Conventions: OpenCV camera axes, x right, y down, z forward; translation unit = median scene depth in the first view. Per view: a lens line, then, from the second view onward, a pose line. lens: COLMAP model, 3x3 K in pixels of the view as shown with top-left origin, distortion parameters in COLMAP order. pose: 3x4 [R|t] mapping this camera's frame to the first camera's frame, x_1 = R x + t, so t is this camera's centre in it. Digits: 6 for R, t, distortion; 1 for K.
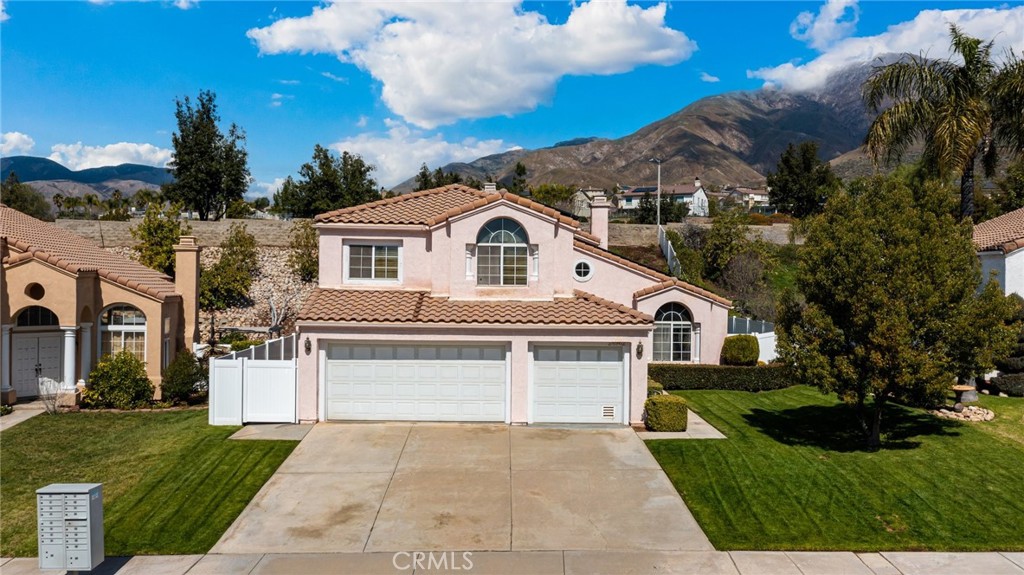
lens RADIAL K [[817.8, 0, 508.1], [0, 817.8, 292.9], [0, 0, 1]] dist [-0.005727, -0.006422]
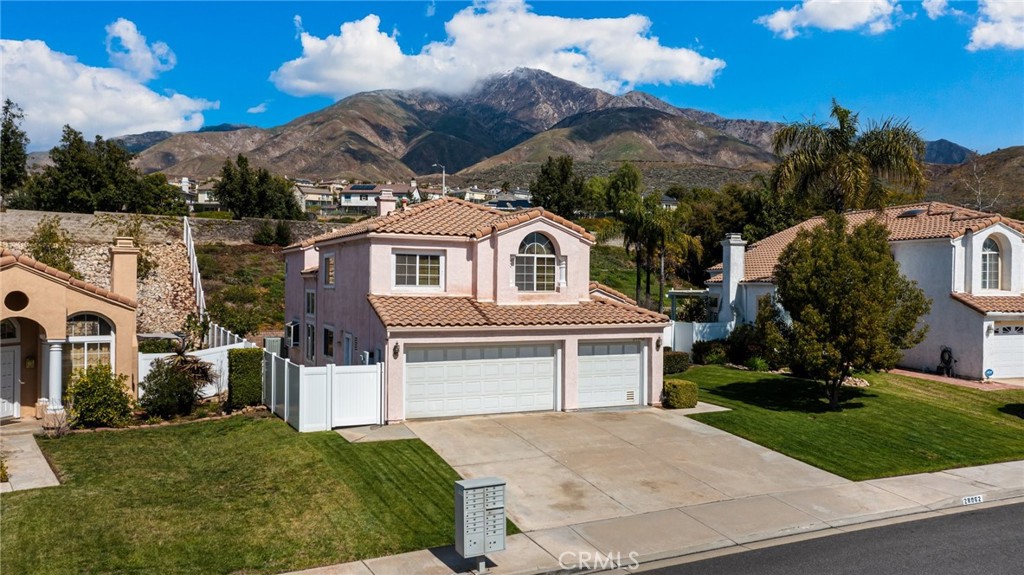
lens RADIAL K [[817.8, 0, 511.6], [0, 817.8, 286.9], [0, 0, 1]] dist [-0.005727, -0.006422]
pose [[0.911606, -0.005444, 0.411028, -0.506868], [0.005176, 0.999985, 0.001766, -0.017409], [-0.411032, 0.000518, 0.911621, -0.026666]]
